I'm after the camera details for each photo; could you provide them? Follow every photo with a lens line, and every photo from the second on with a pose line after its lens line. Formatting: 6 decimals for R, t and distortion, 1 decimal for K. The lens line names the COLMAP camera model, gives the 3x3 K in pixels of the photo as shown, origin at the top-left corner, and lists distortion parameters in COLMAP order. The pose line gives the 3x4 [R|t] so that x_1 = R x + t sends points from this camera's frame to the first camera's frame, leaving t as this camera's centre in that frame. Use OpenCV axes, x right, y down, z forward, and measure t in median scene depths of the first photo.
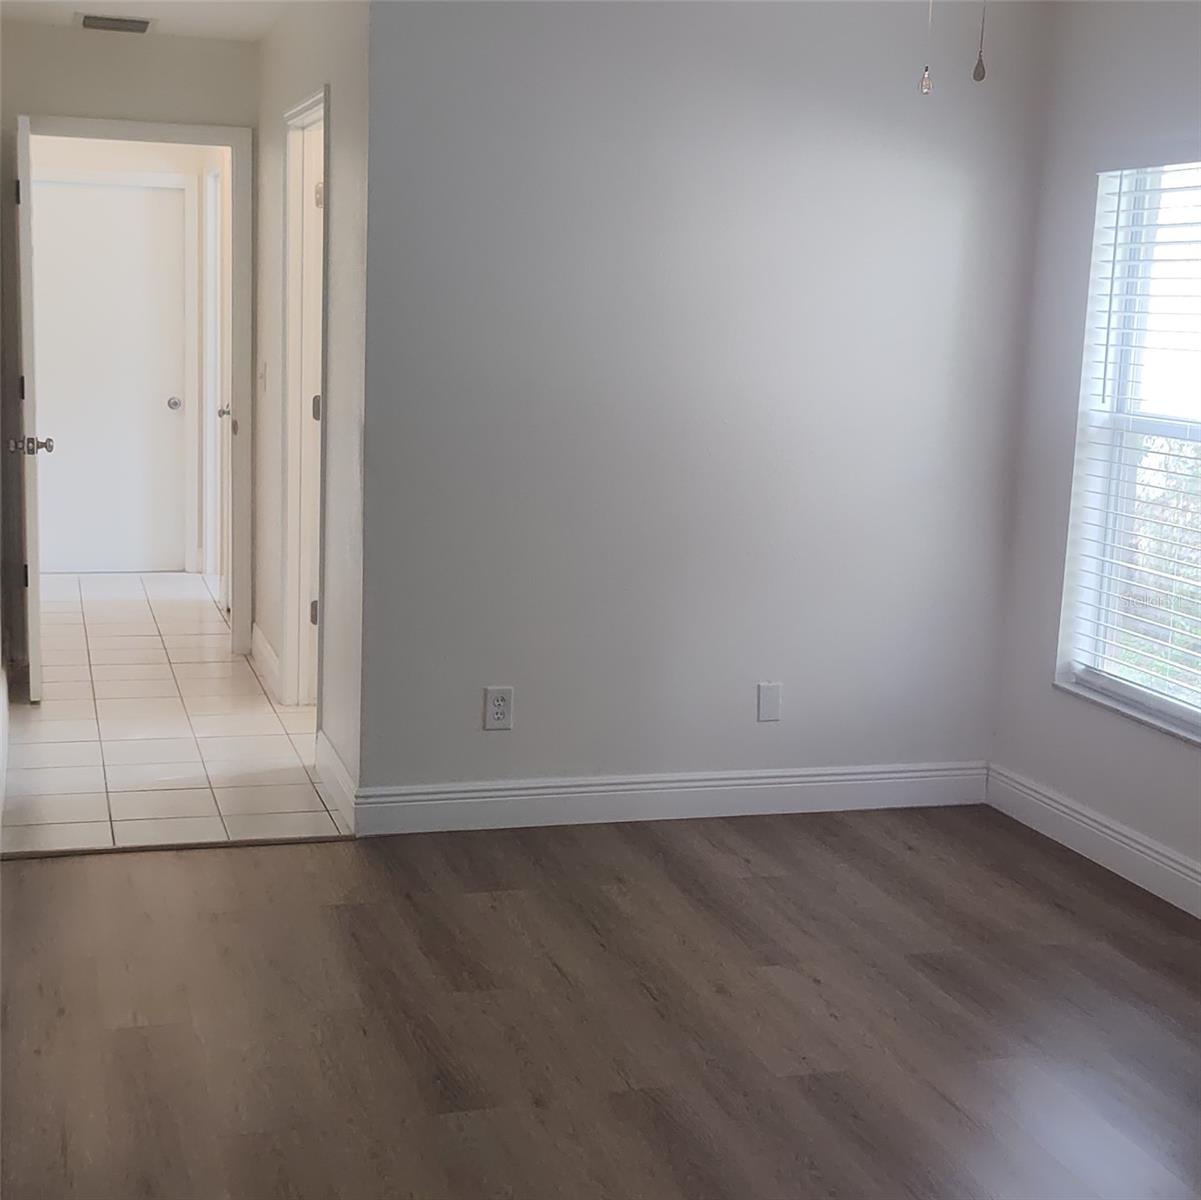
lens RADIAL K [[1828.4, 0, 597.0], [0, 1828.4, 595.9], [0, 0, 1]] dist [0.032669, 0.000000]
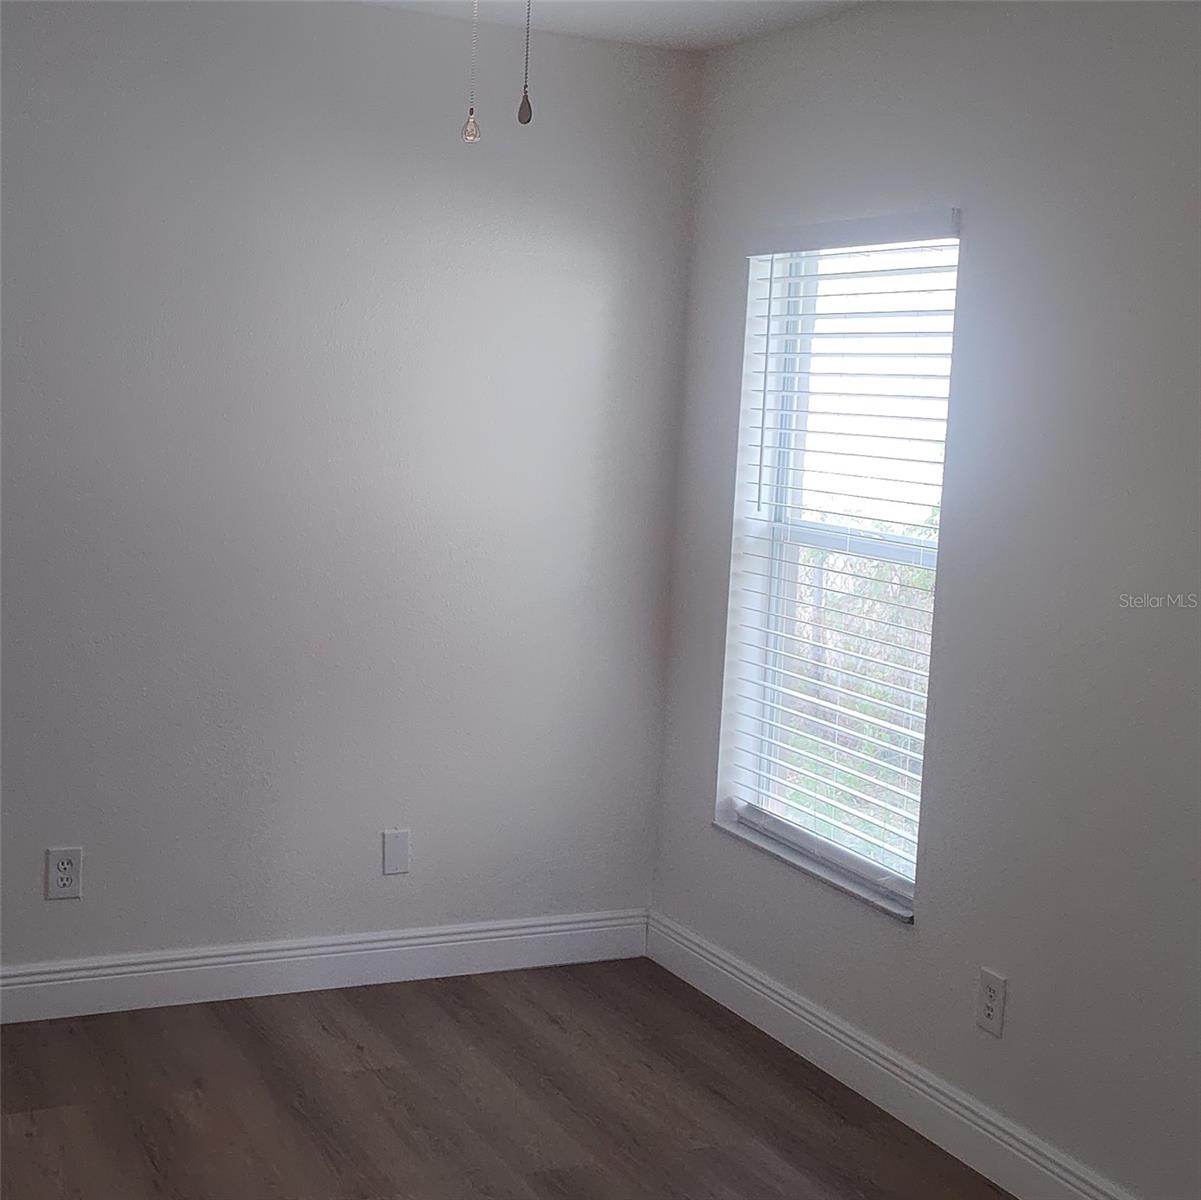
lens RADIAL K [[1828.4, 0, 602.4], [0, 1828.4, 602.9], [0, 0, 1]] dist [0.032669, 0.000000]
pose [[0.988674, -0.007580, 0.149885, 0.065238], [0.013488, 0.999170, -0.038440, -0.026660], [-0.149469, 0.040026, 0.987956, 0.129347]]
